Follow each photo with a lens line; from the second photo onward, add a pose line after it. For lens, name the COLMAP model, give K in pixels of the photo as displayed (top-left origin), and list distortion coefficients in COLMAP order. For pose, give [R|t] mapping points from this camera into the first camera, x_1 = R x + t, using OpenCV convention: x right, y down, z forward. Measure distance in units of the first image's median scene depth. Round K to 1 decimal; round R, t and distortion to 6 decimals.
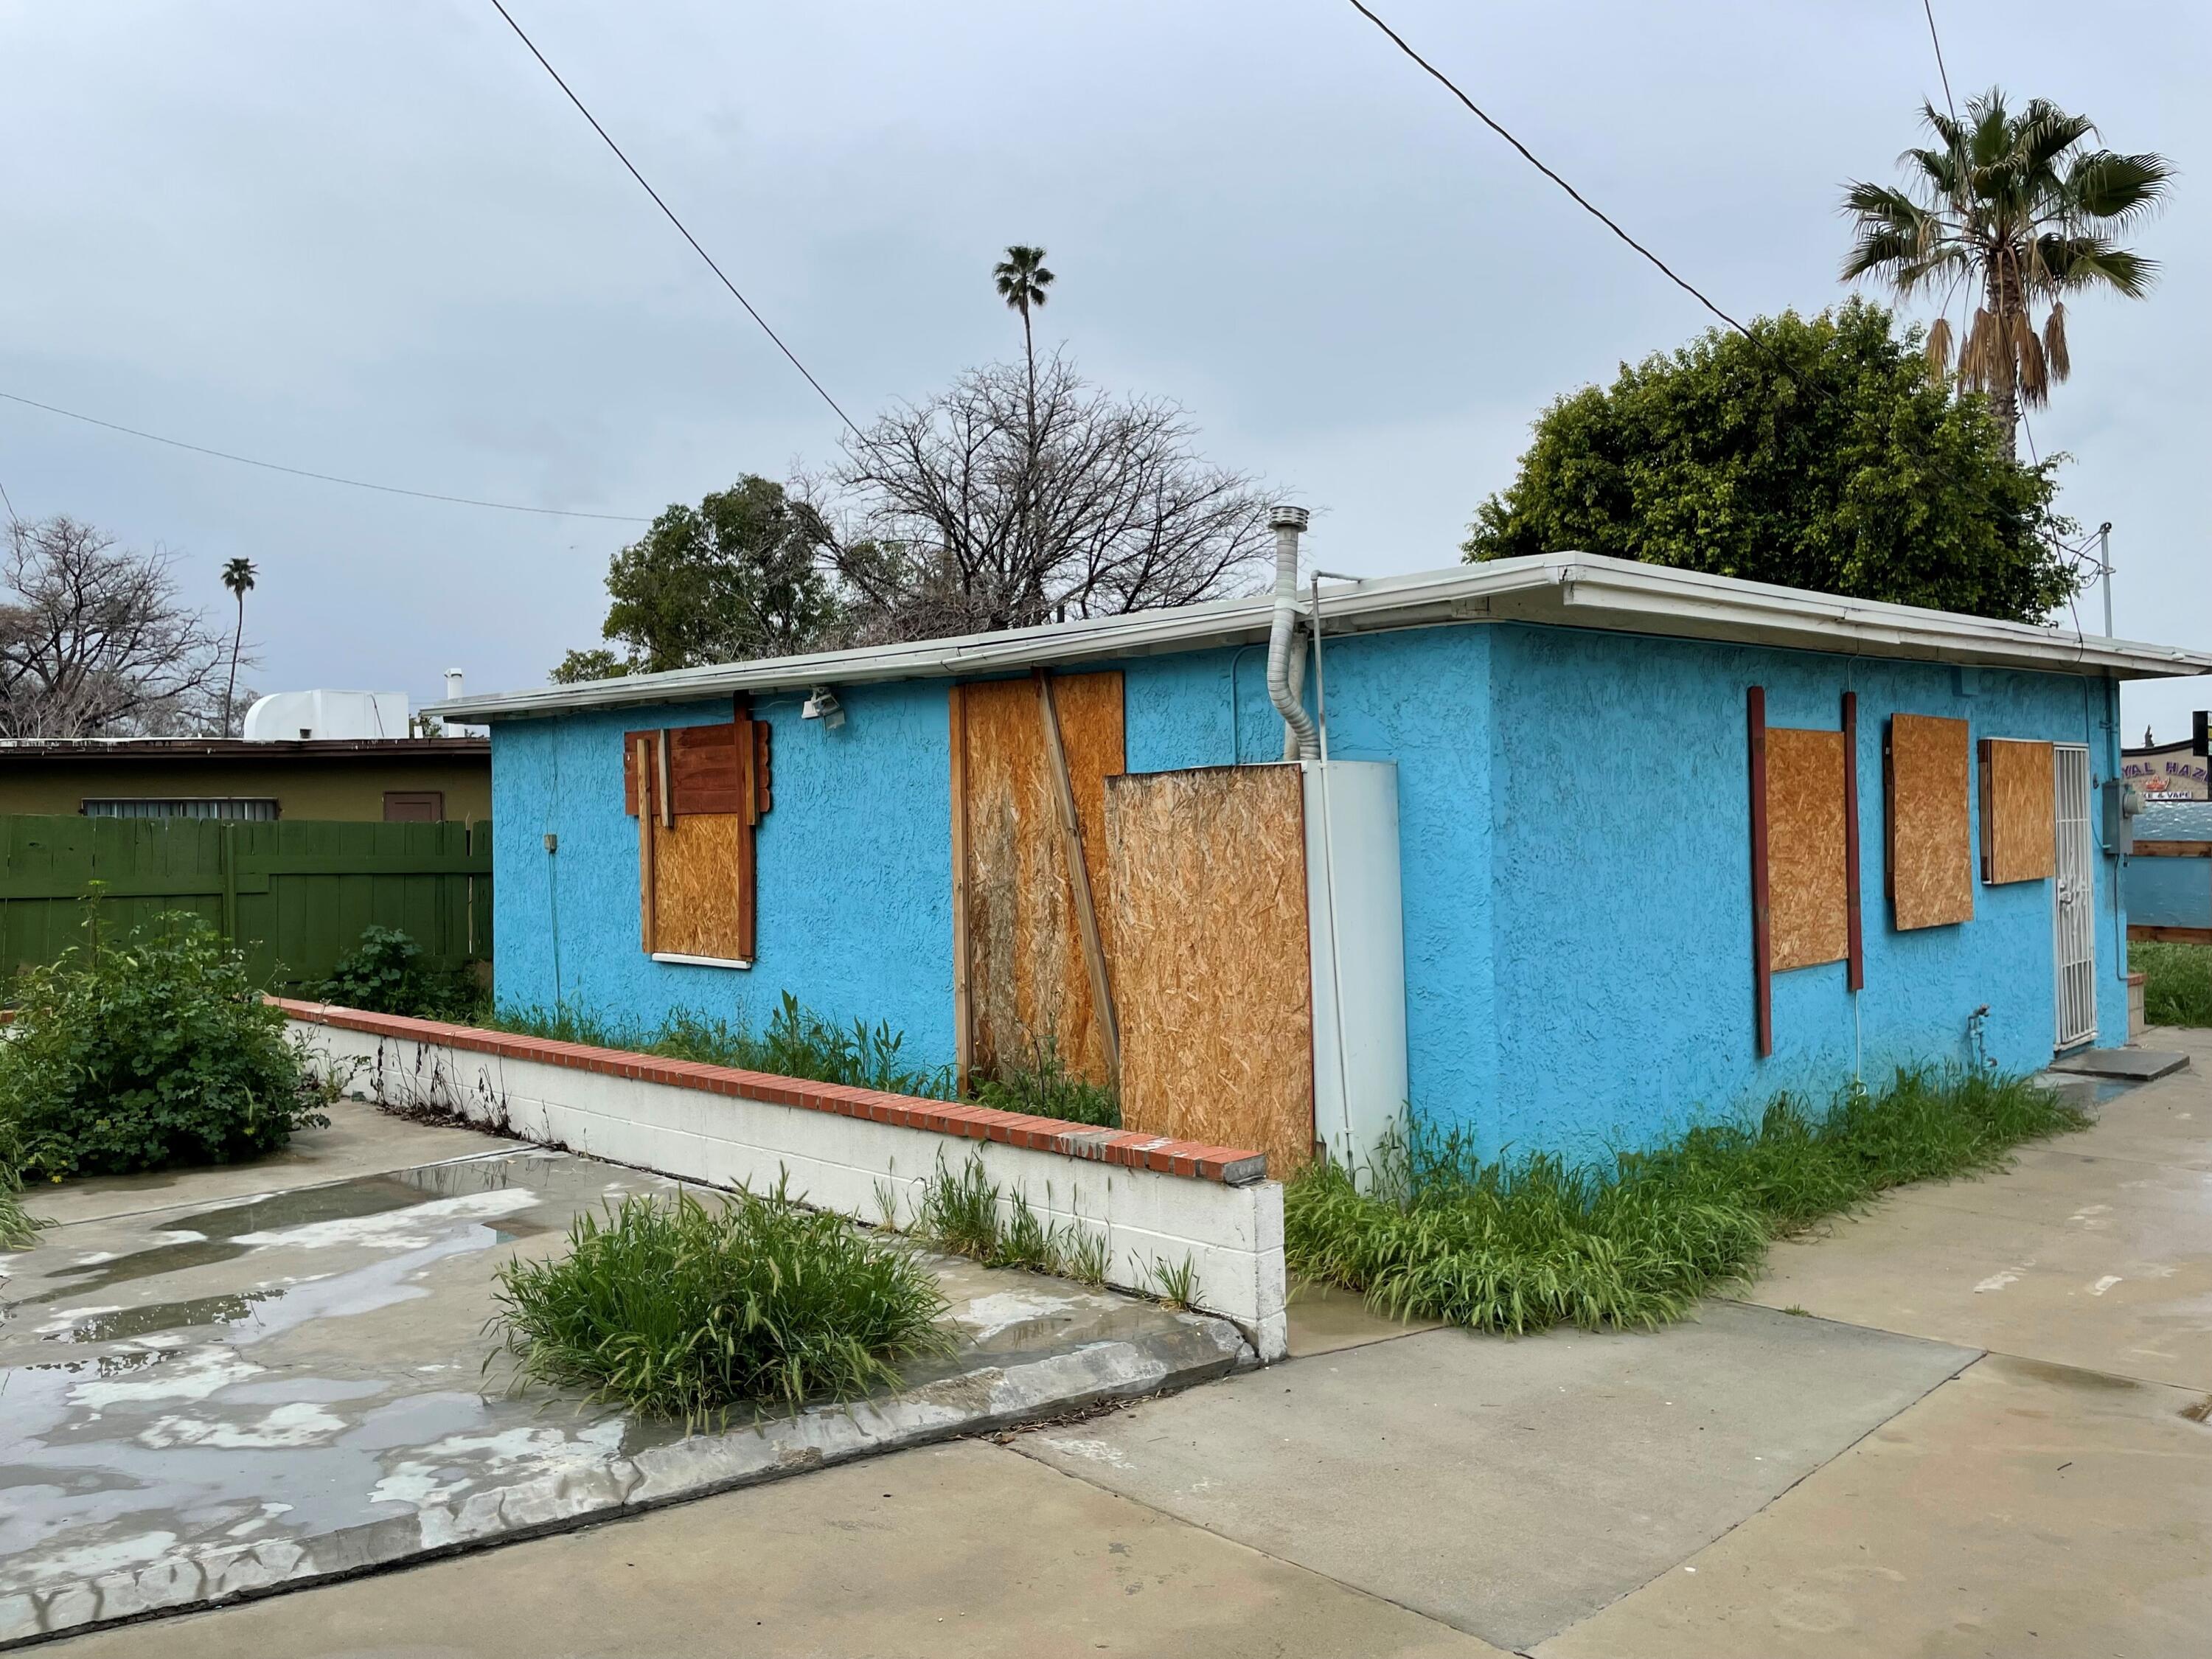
lens RADIAL K [[1668.4, 0, 1119.7], [0, 1668.4, 808.2], [0, 0, 1]] dist [0.073135, -0.092105]
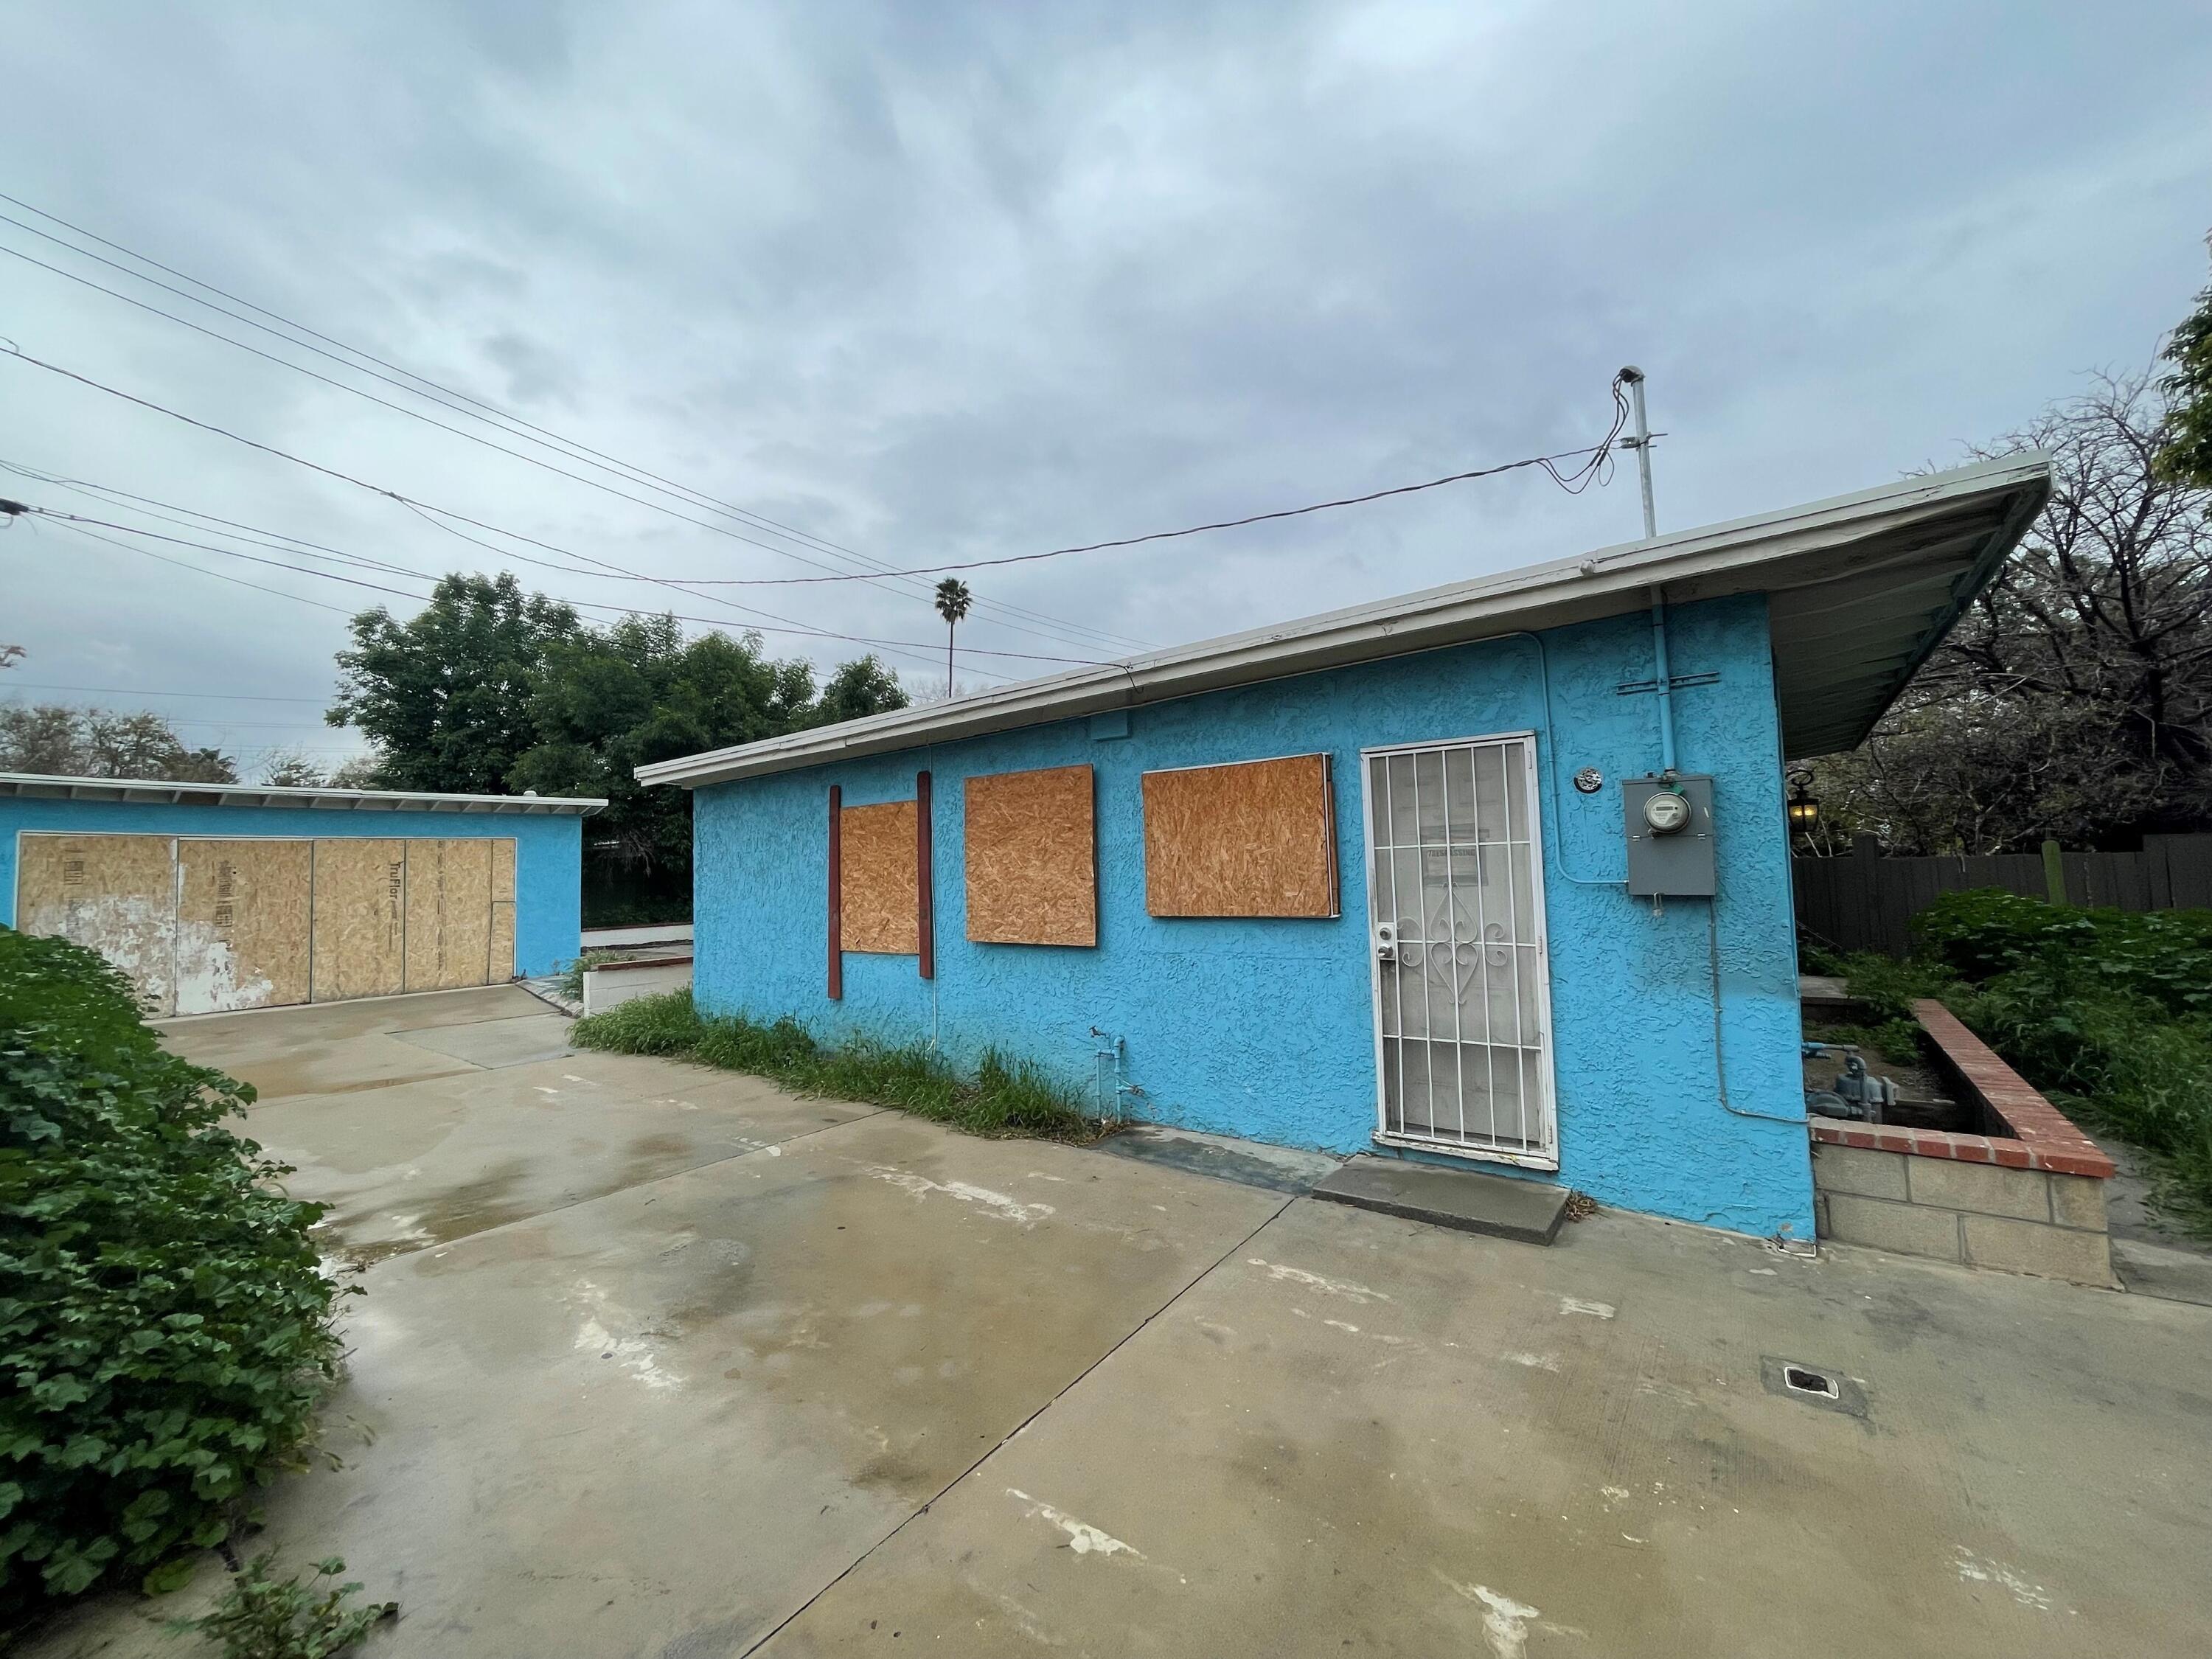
lens RADIAL K [[889.3, 0, 1104.6], [0, 889.3, 815.6], [0, 0, 1]] dist [-0.001207, 0.000674]
pose [[0.137377, -0.050986, -0.989206, 0.962290], [0.032118, 0.998378, -0.046998, 0.008160], [0.989998, -0.025314, 0.138791, 0.830715]]
